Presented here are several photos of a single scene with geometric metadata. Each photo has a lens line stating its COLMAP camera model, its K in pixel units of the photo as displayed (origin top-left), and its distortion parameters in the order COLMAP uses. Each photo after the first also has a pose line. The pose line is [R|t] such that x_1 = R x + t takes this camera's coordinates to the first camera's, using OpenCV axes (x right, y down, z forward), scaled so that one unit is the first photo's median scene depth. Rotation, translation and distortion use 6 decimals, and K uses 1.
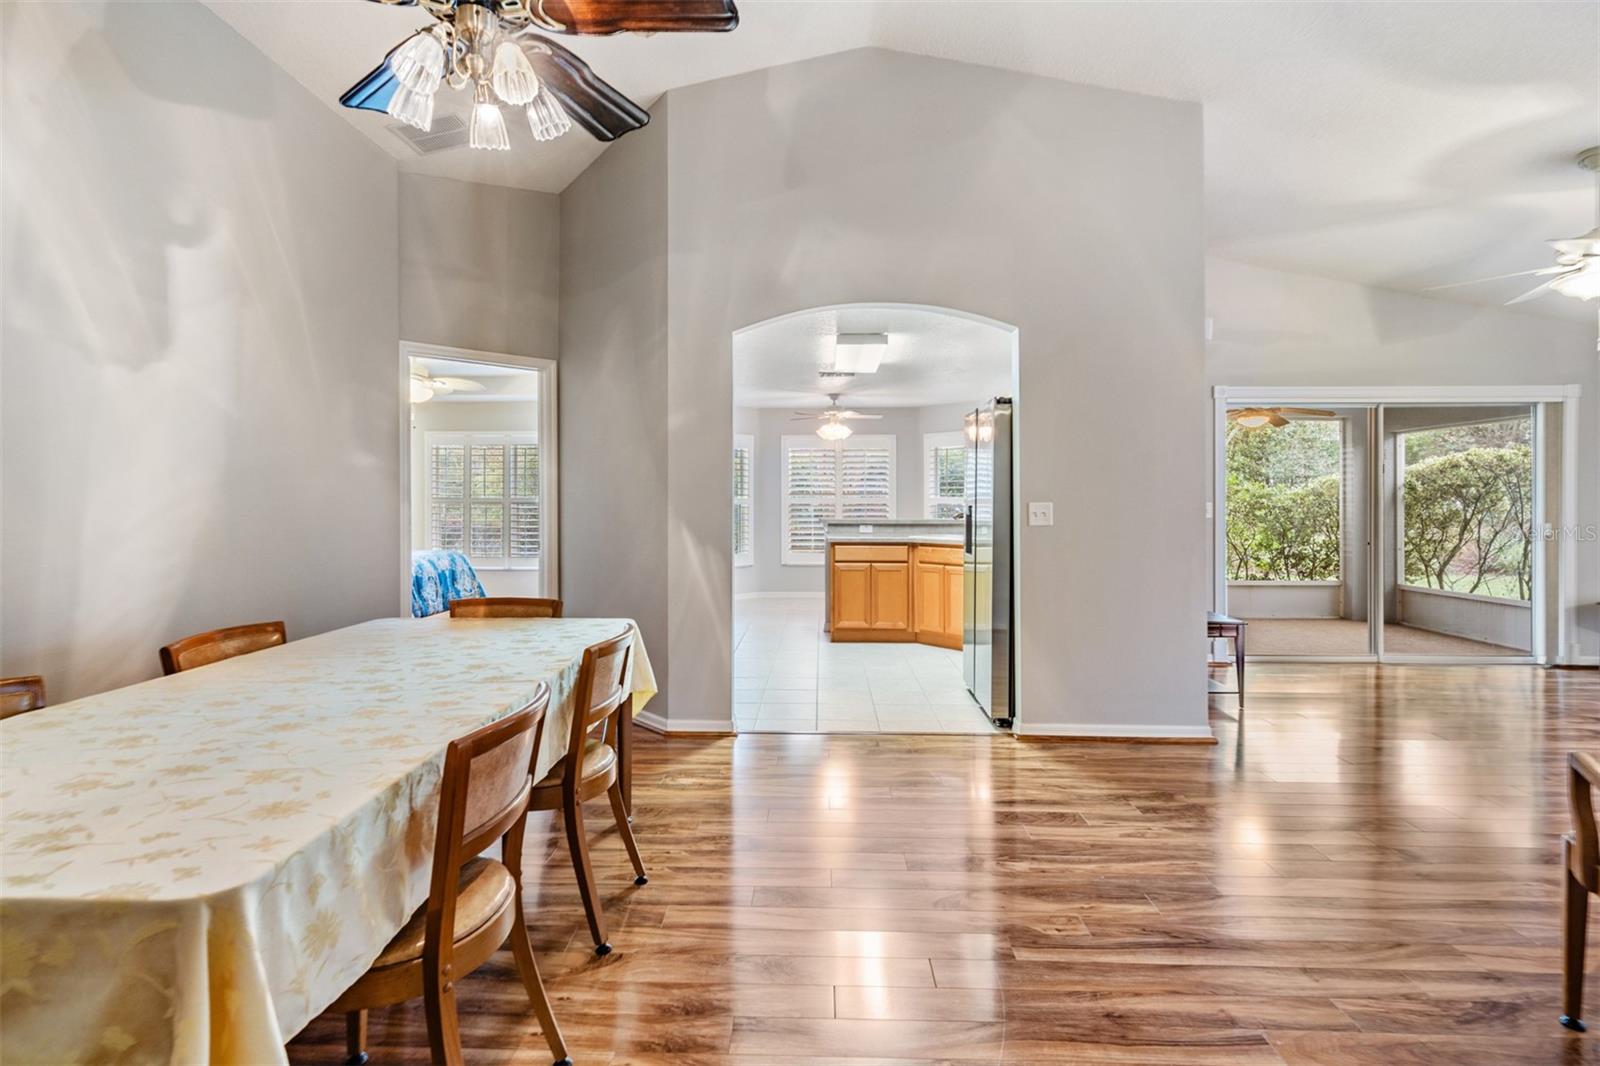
lens RADIAL K [[763.7, 0, 781.6], [0, 763.7, 510.2], [0, 0, 1]] dist [0.000804, -0.001919]
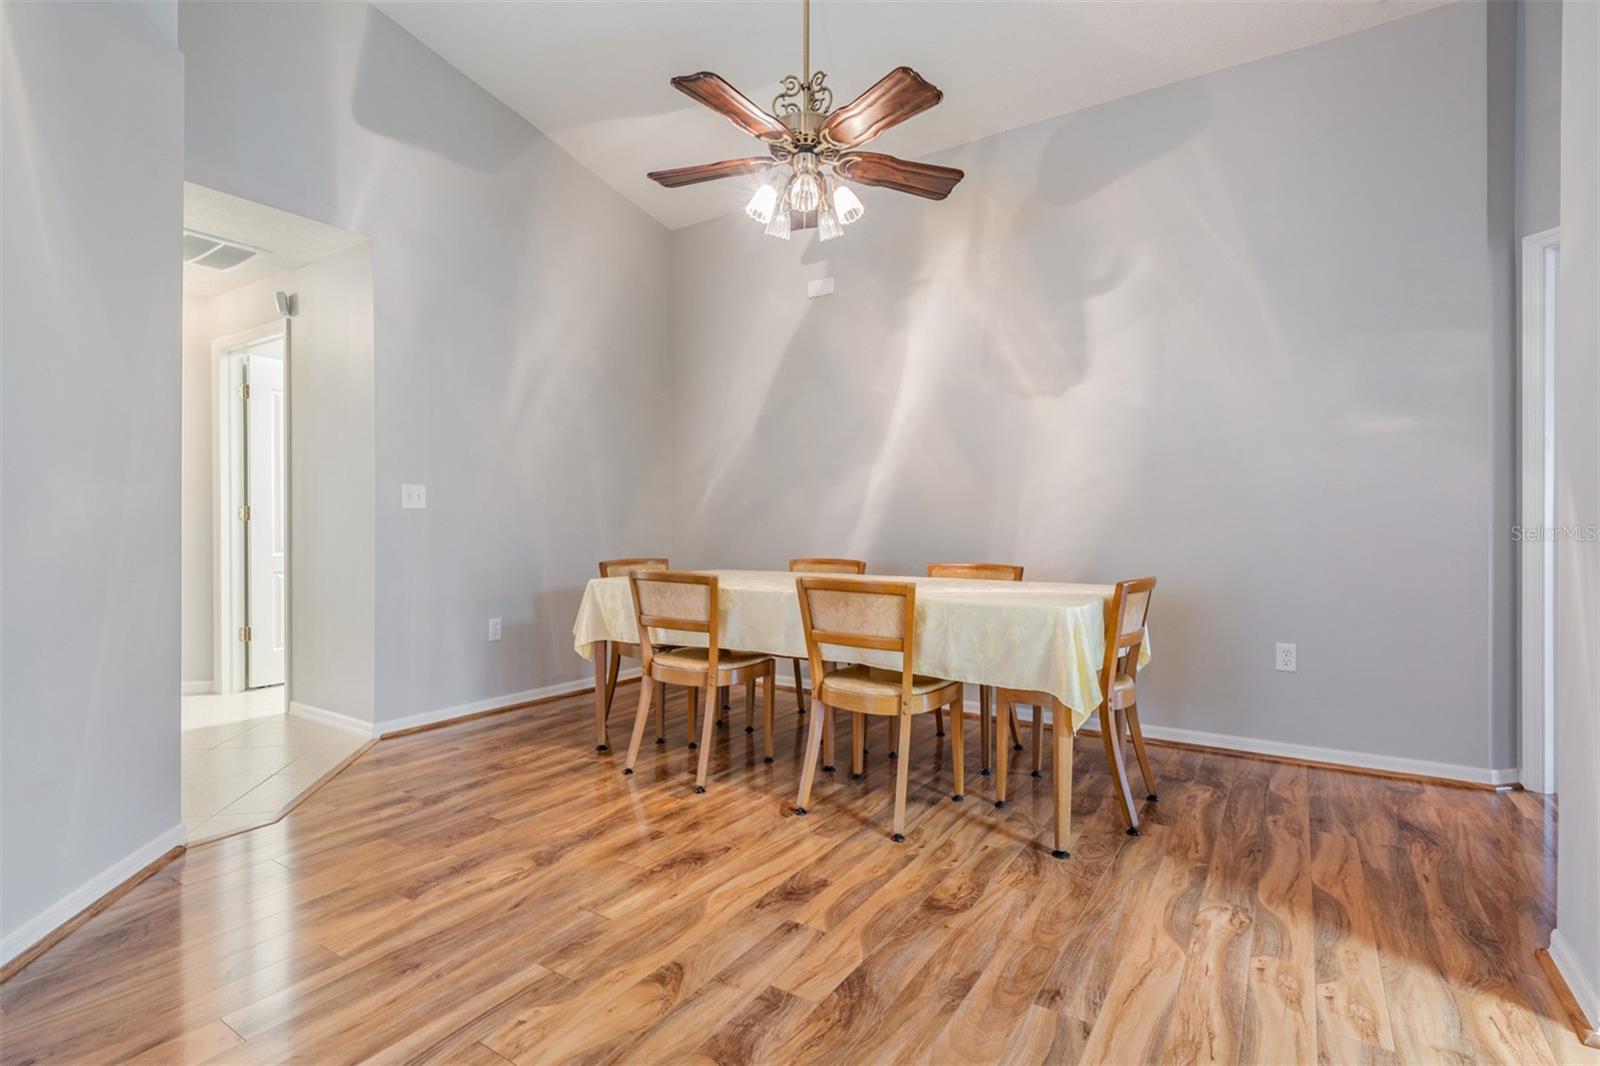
lens RADIAL K [[763.7, 0, 789.5], [0, 763.7, 520.1], [0, 0, 1]] dist [0.000804, -0.001919]
pose [[-0.512030, -0.011590, -0.858890, 0.719540], [-0.011697, 0.999910, -0.006520, 0.076805], [0.858888, 0.006708, -0.512119, 1.336966]]
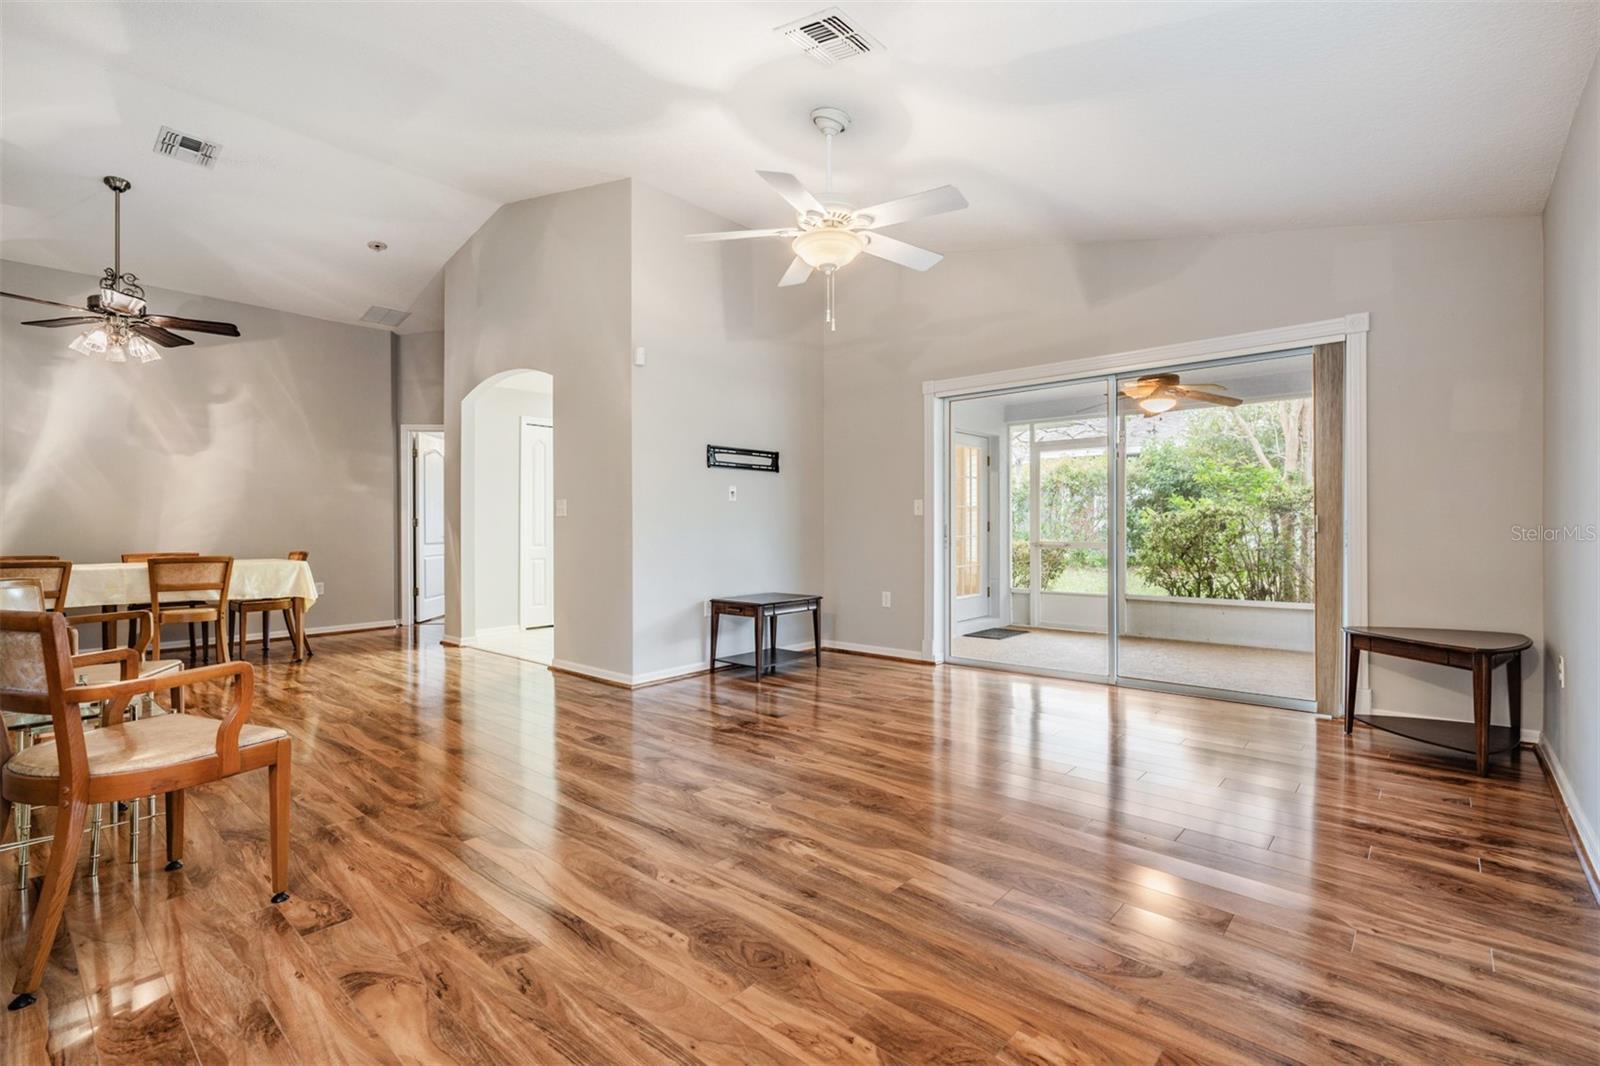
lens RADIAL K [[713.4, 0, 803.2], [0, 713.4, 540.1], [0, 0, 1]] dist [0.002066, 0.000652]
pose [[0.778385, 0.008174, -0.627734, 2.338138], [-0.004375, 0.999962, 0.007596, 0.077573], [0.627772, -0.003167, 0.778391, 0.423604]]
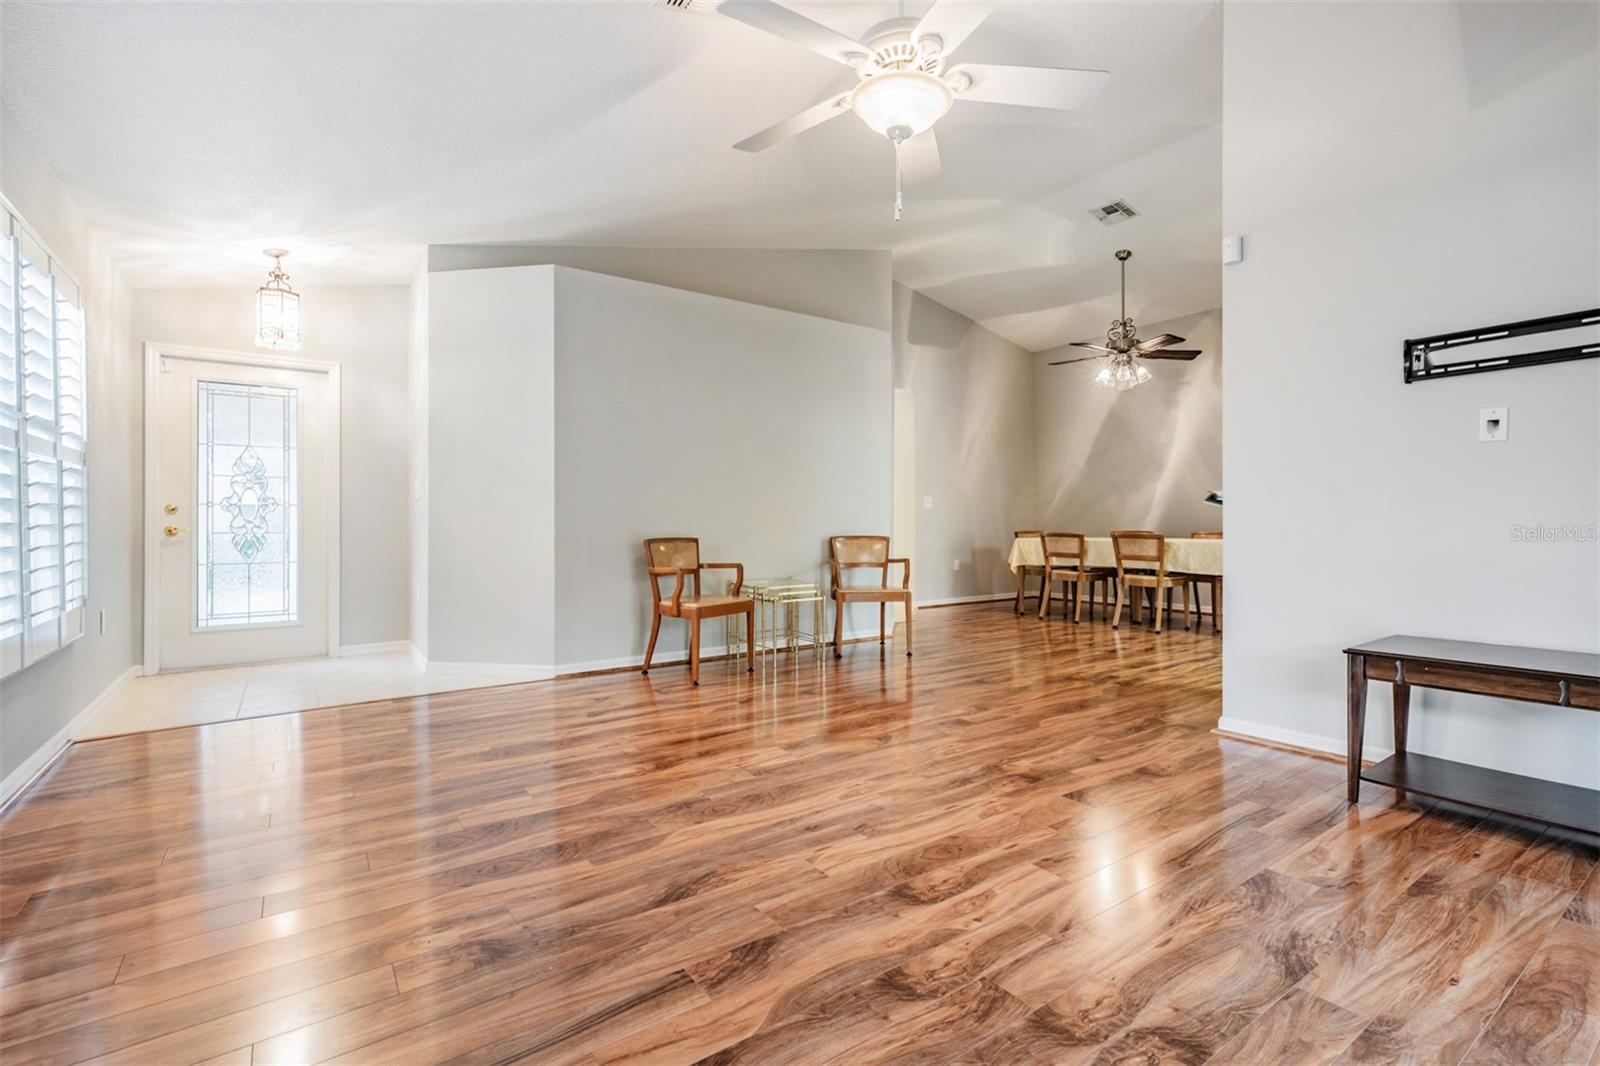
lens RADIAL K [[713.4, 0, 802.3], [0, 713.4, 566.2], [0, 0, 1]] dist [0.002066, 0.000652]
pose [[-0.790785, 0.041980, -0.610653, 2.218759], [-0.001331, 0.997525, 0.070300, 0.083001], [0.612093, 0.056405, -0.788772, 2.118108]]
